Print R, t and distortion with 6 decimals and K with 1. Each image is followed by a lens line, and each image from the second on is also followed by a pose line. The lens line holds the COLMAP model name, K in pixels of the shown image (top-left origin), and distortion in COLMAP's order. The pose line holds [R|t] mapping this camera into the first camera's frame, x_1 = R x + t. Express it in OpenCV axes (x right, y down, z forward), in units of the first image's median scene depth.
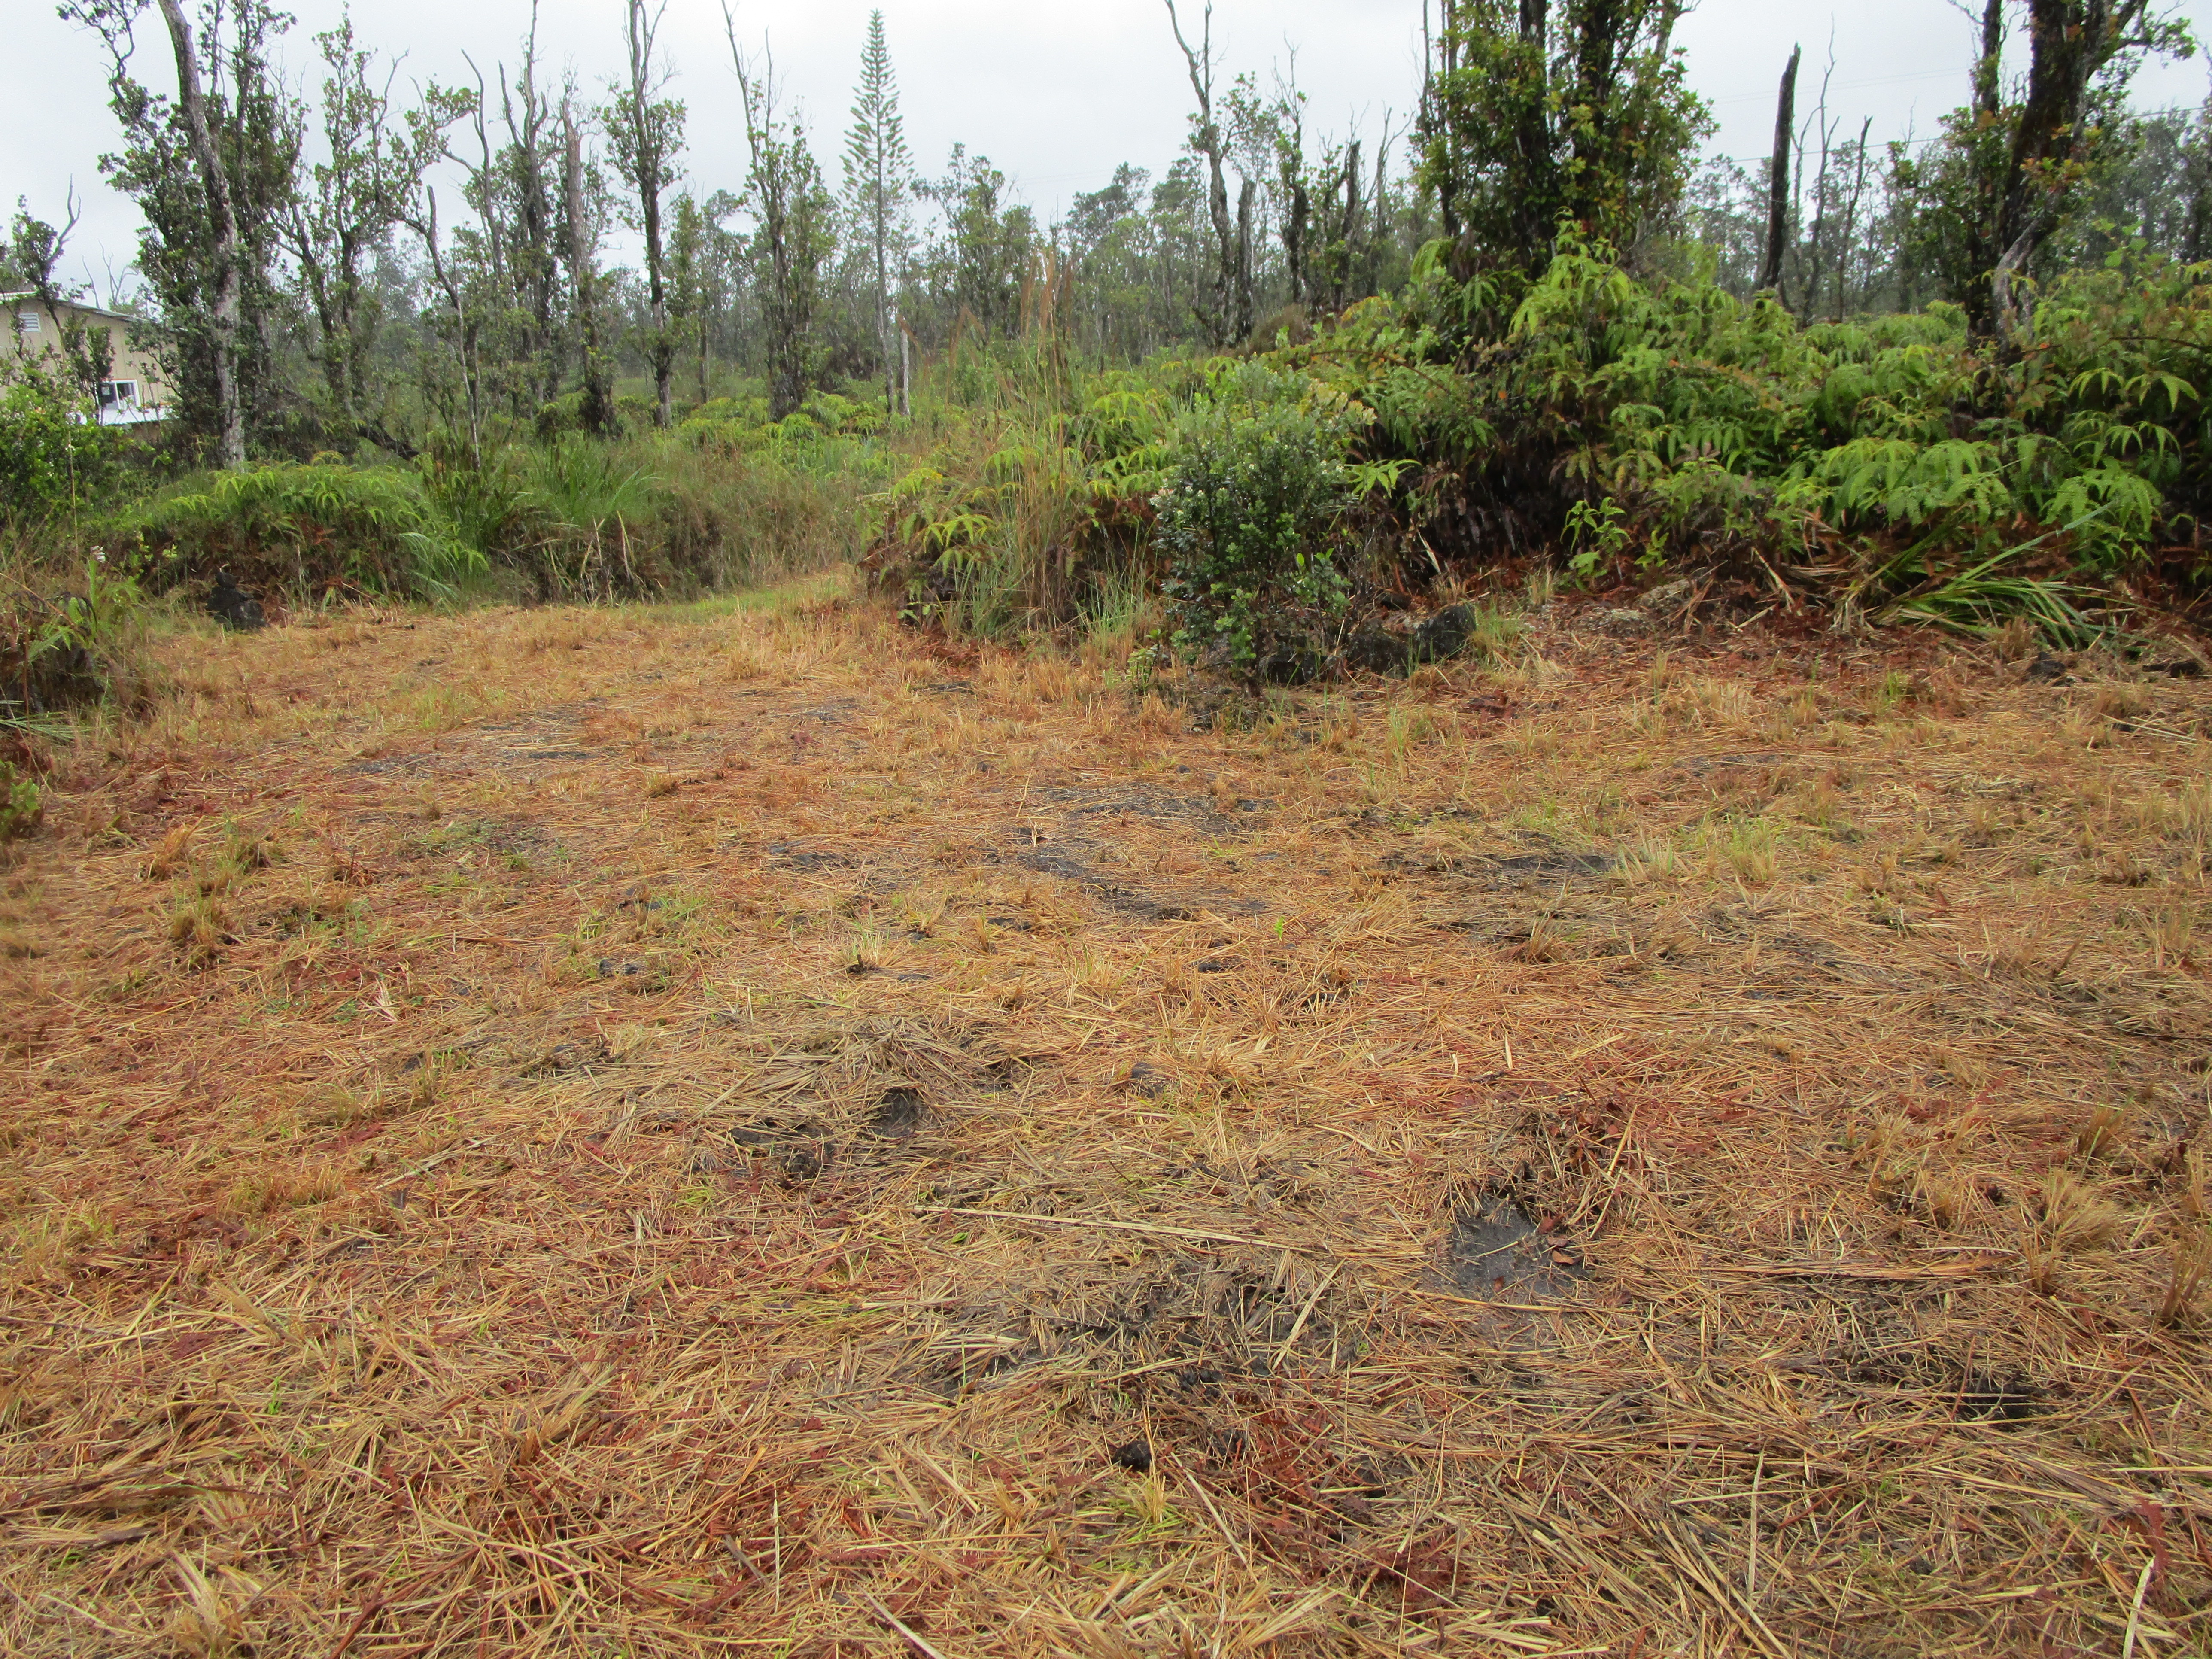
lens RADIAL K [[1831.5, 0, 1096.1], [0, 1831.5, 841.9], [0, 0, 1]] dist [-0.022404, -0.000387]
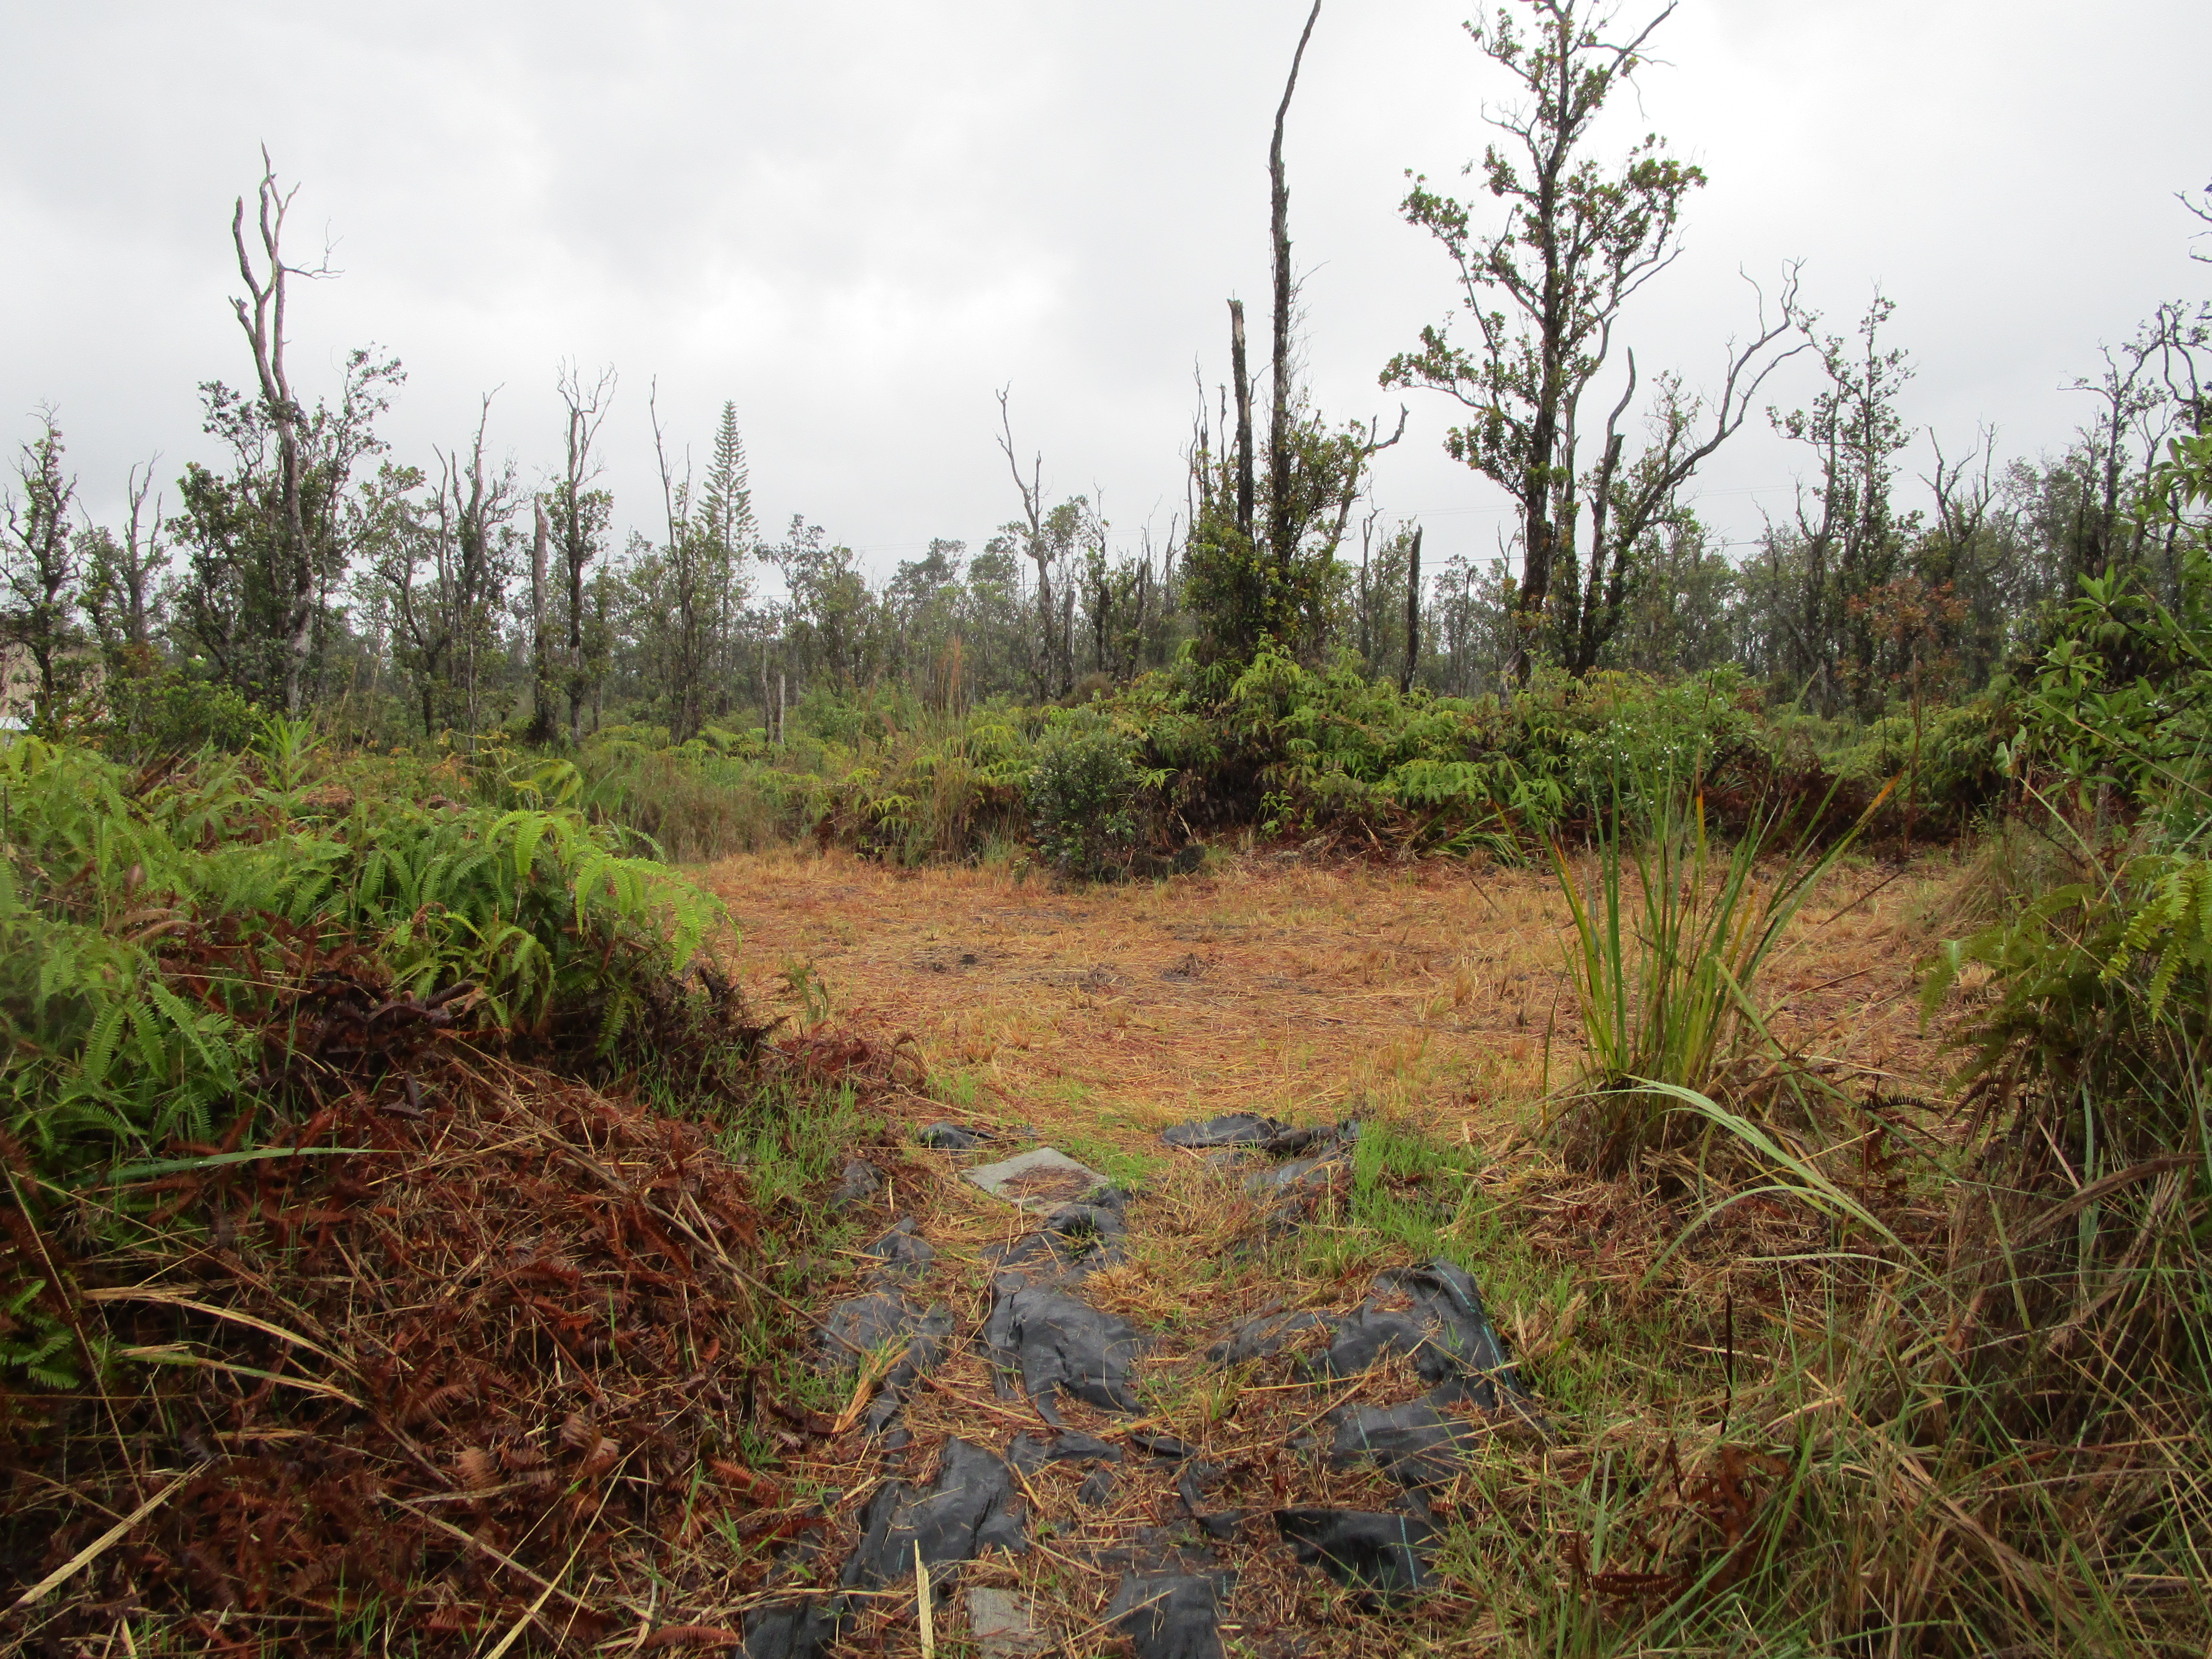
lens RADIAL K [[1831.5, 0, 1096.1], [0, 1831.5, 841.9], [0, 0, 1]] dist [-0.022404, -0.000387]
pose [[0.993672, 0.027664, 0.108862, -0.037176], [-0.007008, 0.982576, -0.185727, 0.080465], [-0.112103, 0.183788, 0.976552, -0.293205]]
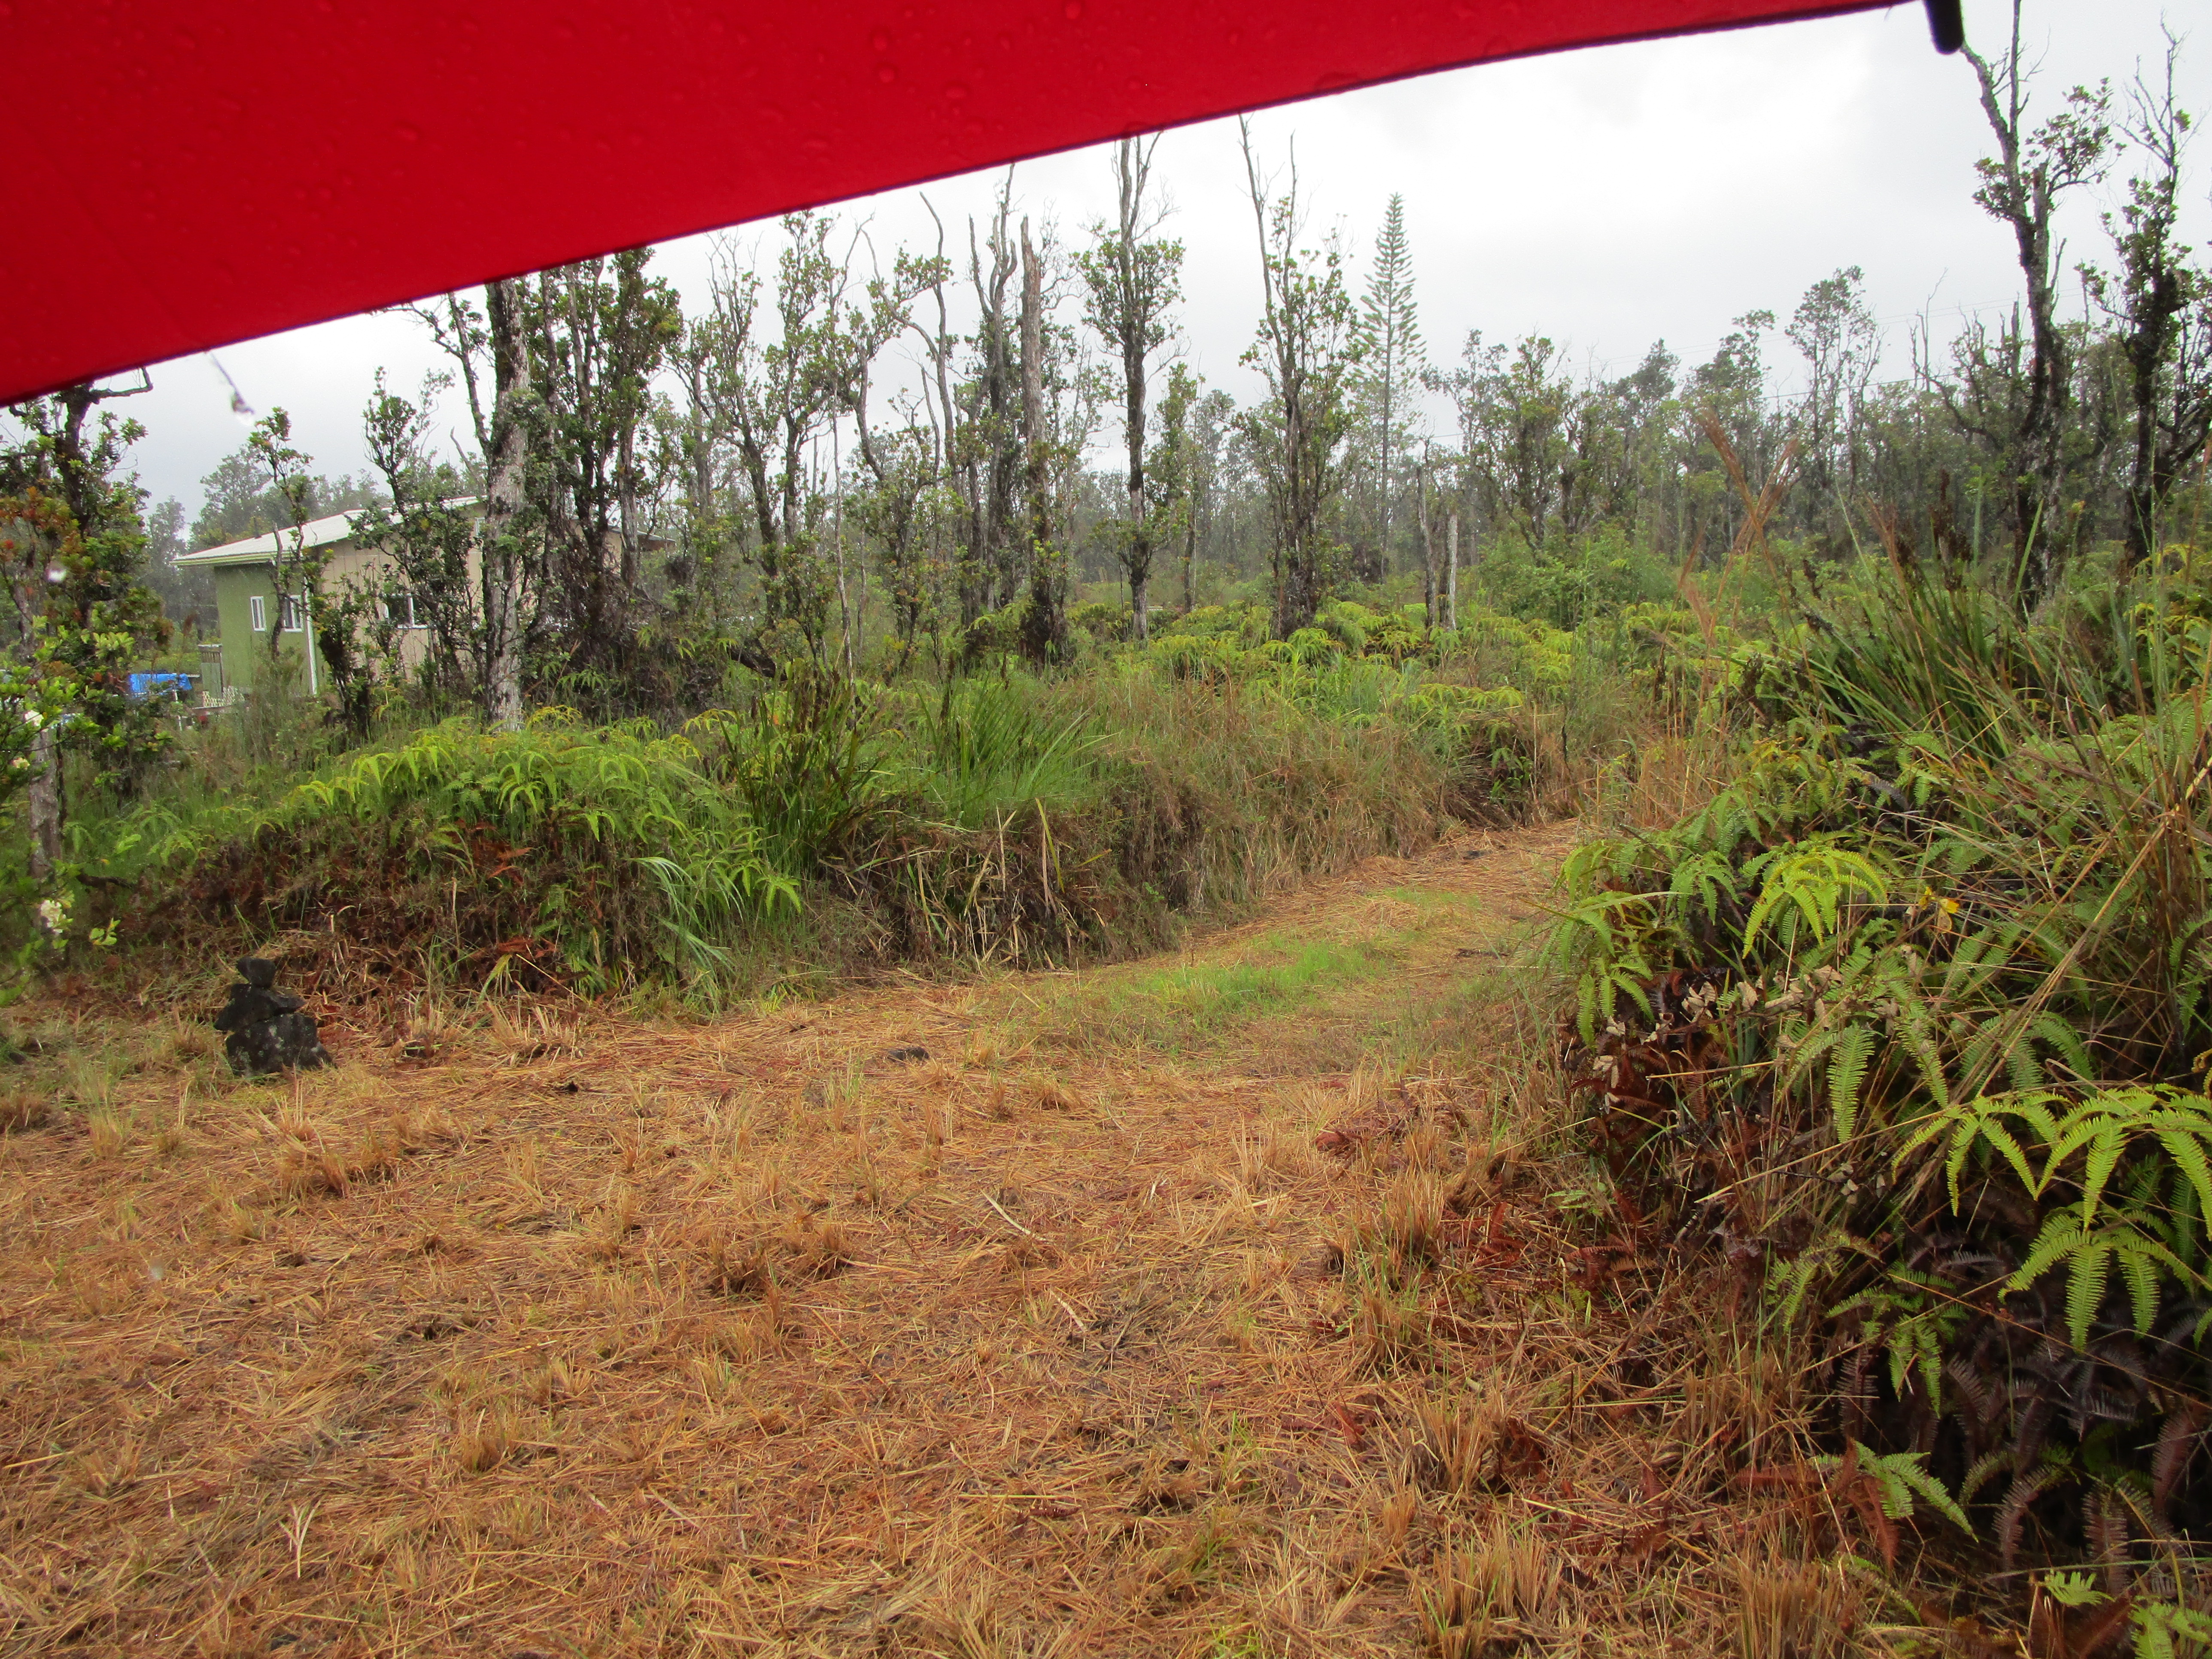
lens RADIAL K [[1815.2, 0, 1093.8], [0, 1815.2, 828.1], [0, 0, 1]] dist [-0.009517, -0.003552]
pose [[0.966621, 0.027691, -0.254709, -0.076530], [-0.056277, 0.992811, -0.105636, -0.092885], [0.249953, 0.116445, 0.961231, 0.363878]]
